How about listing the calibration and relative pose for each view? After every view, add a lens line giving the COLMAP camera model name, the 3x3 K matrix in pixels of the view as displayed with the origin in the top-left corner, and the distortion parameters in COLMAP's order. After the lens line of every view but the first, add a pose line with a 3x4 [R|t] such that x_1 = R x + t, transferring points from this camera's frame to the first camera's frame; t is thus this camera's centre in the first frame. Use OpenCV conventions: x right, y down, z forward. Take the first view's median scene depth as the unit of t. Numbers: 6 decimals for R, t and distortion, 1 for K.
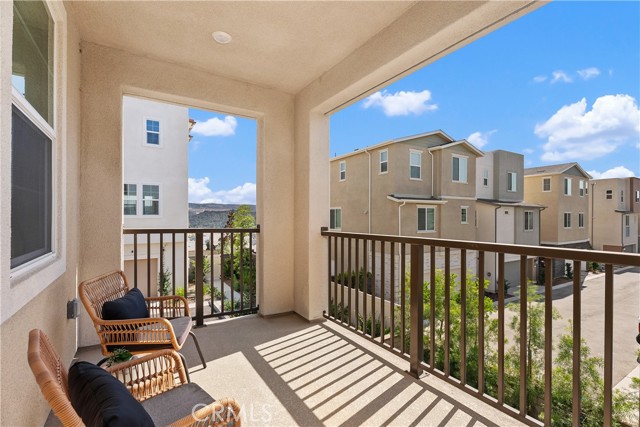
lens RADIAL K [[295.6, 0, 320.0], [0, 295.6, 213.5], [0, 0, 1]] dist [-0.023323, -0.000472]
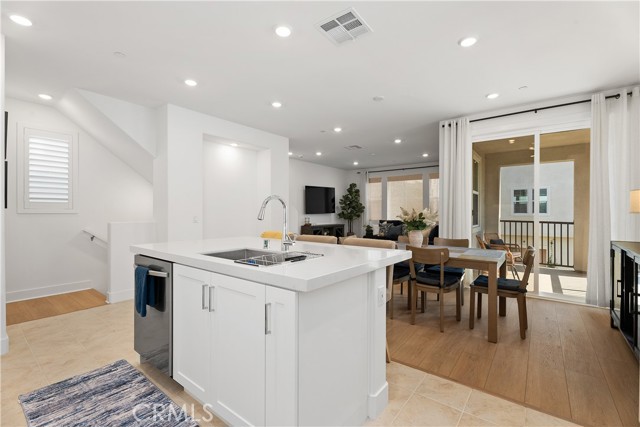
lens RADIAL K [[286.1, 0, 320.0], [0, 286.1, 213.5], [0, 0, 1]] dist [-0.002323, -0.000421]
pose [[0.356235, 0.007381, -0.934367, 1.088413], [0.000052, 0.999969, 0.007919, -0.022277], [0.934396, -0.002870, 0.356224, -1.346666]]
